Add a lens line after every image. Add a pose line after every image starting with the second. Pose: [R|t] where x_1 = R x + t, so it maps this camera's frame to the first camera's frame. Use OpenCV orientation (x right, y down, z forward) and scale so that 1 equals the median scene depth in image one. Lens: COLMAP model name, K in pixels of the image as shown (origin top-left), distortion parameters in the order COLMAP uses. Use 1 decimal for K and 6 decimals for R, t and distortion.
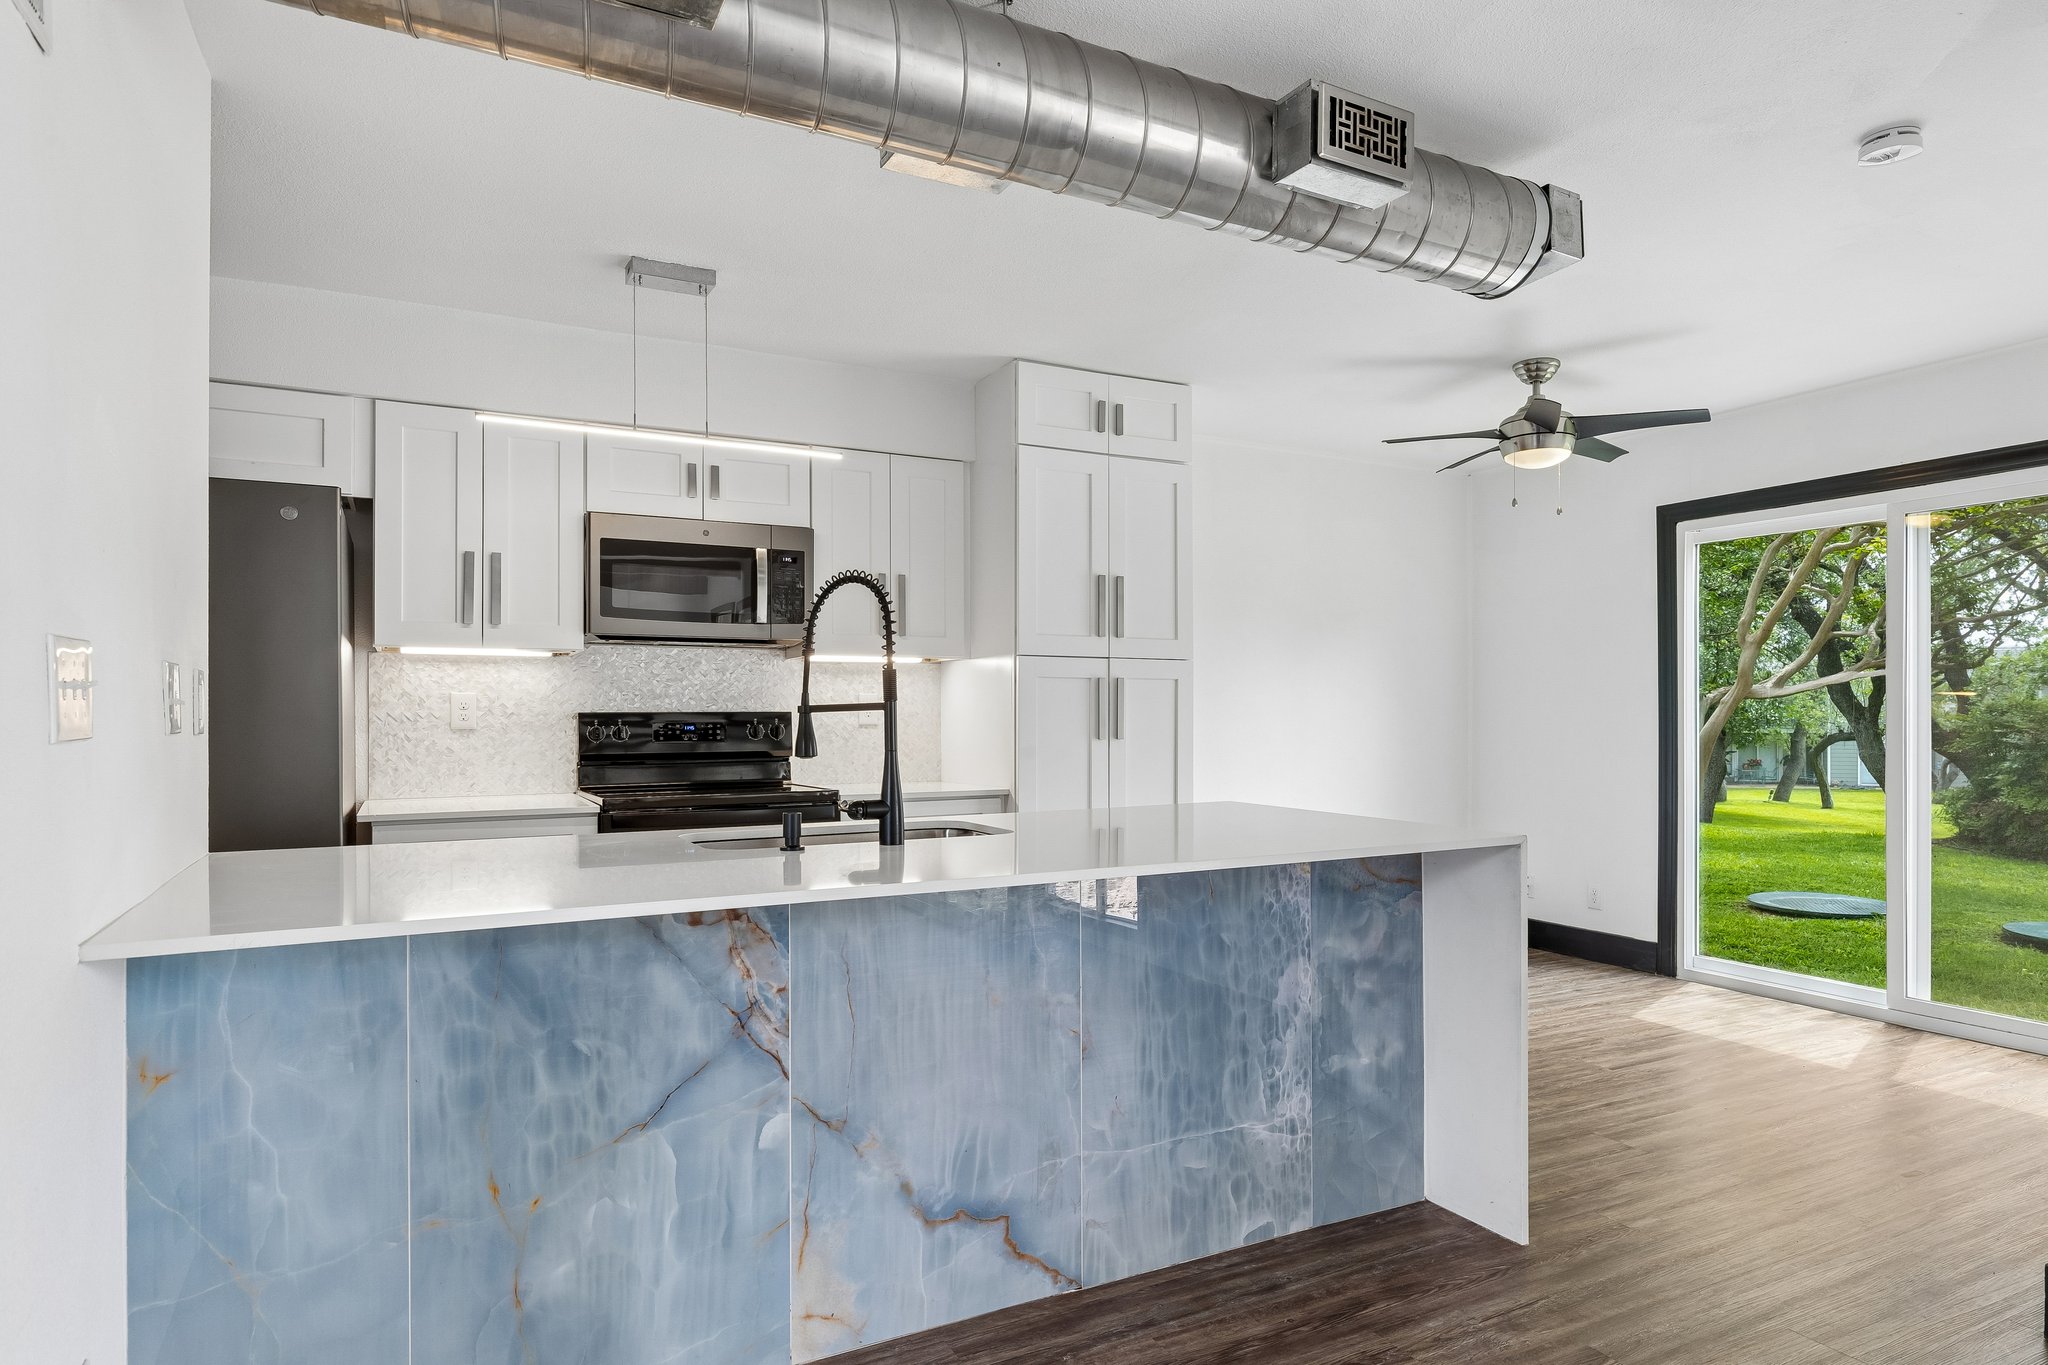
lens RADIAL K [[1183.6, 0, 1034.7], [0, 1183.6, 712.6], [0, 0, 1]] dist [0.012916, -0.001250]
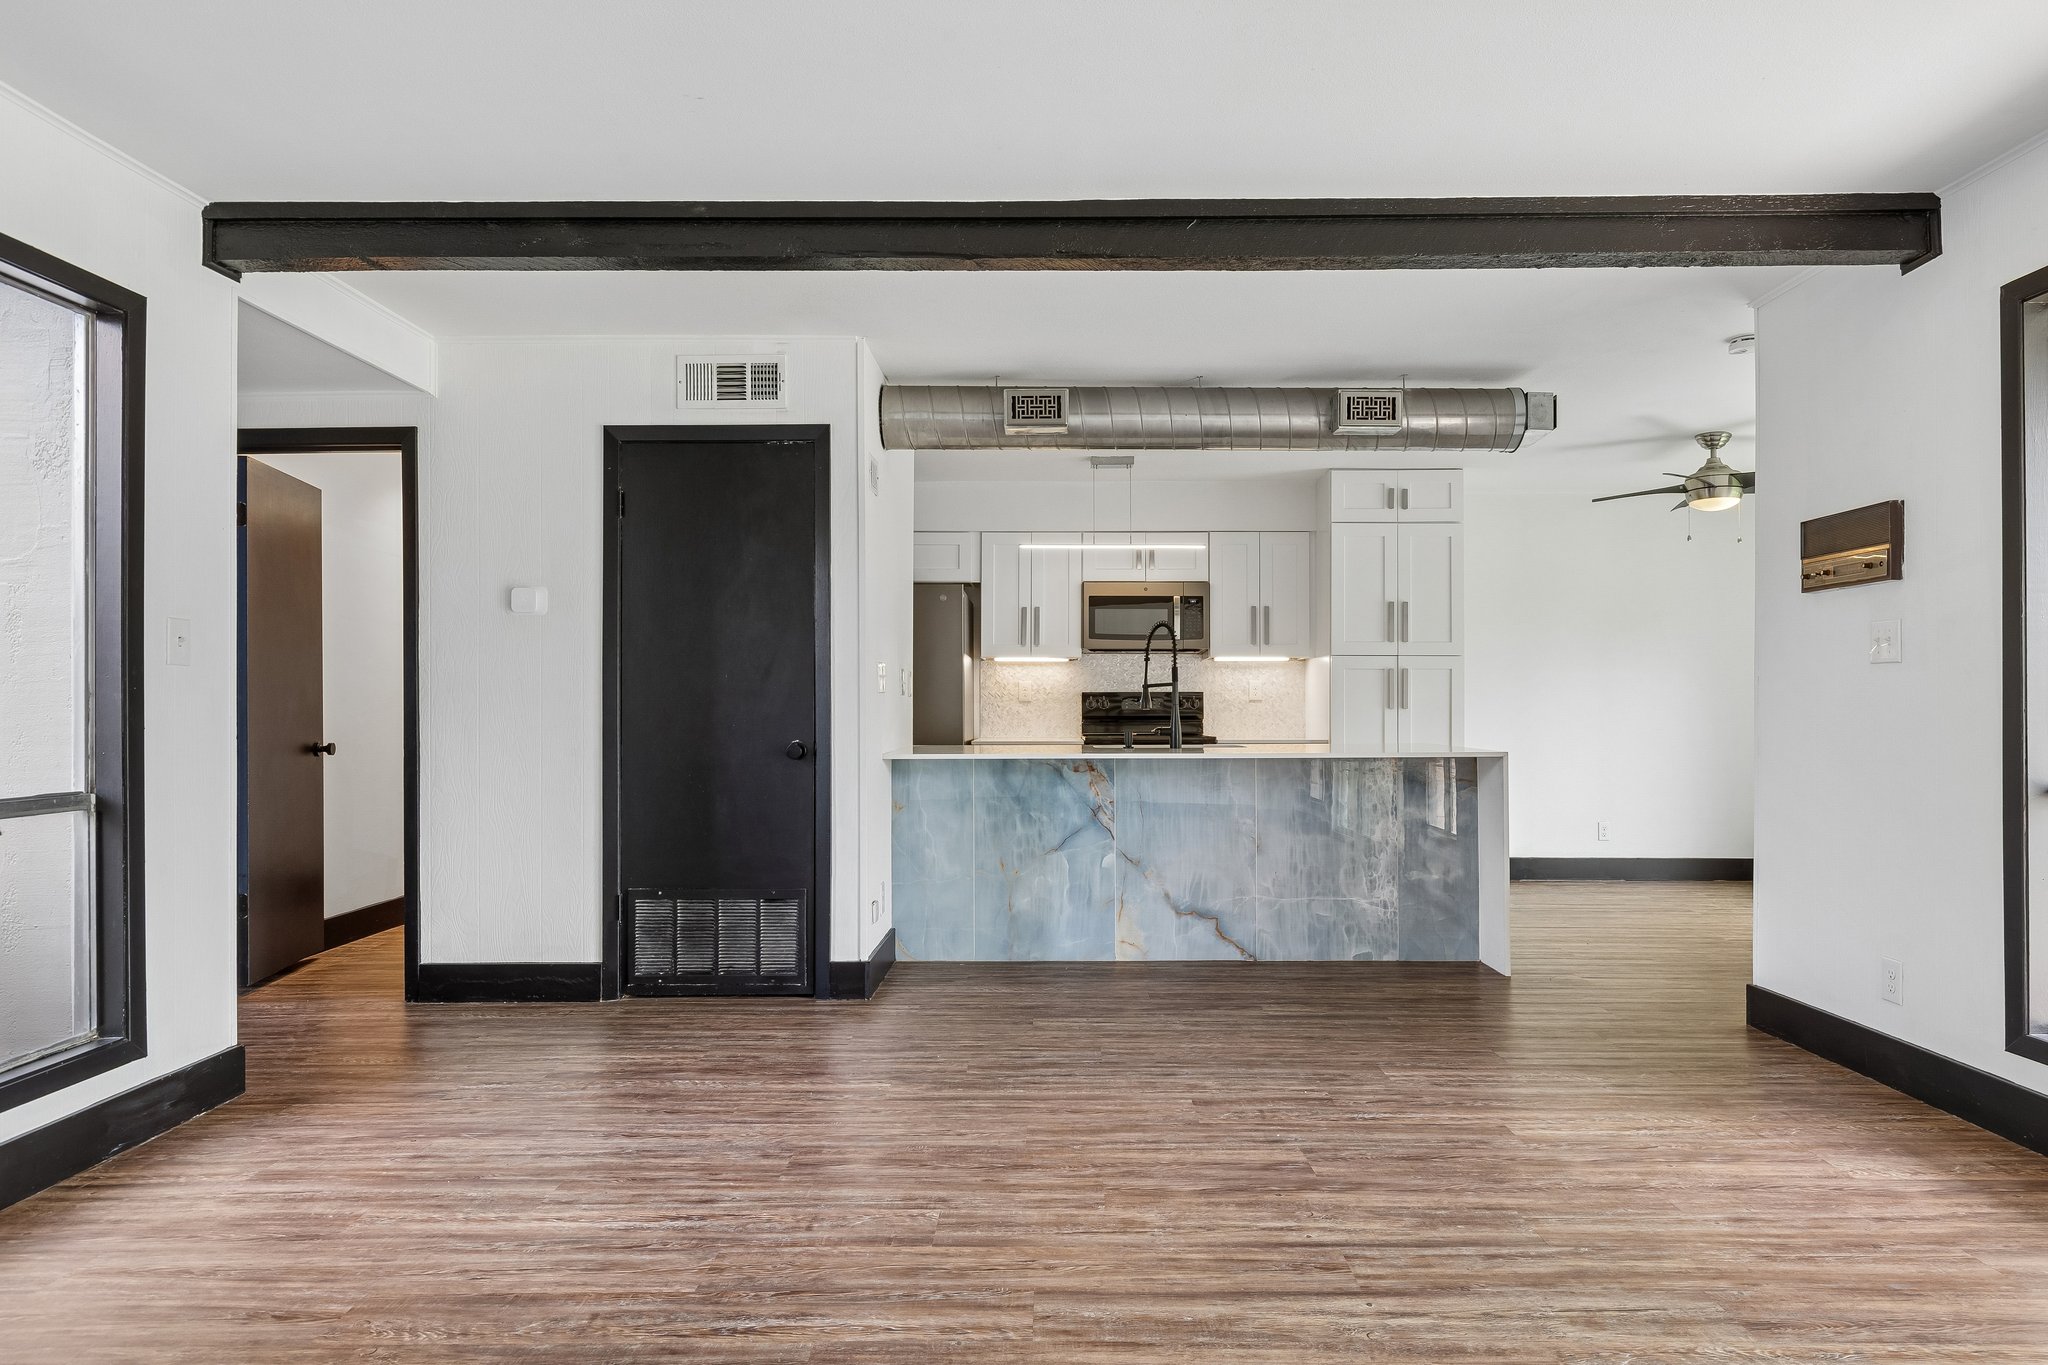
lens RADIAL K [[1183.6, 0, 1034.7], [0, 1183.6, 712.6], [0, 0, 1]] dist [0.012916, -0.001250]
pose [[0.877393, 0.004421, -0.479753, 0.639296], [-0.002594, 0.999987, 0.004470, 0.035949], [0.479766, -0.002677, 0.877392, -0.936702]]
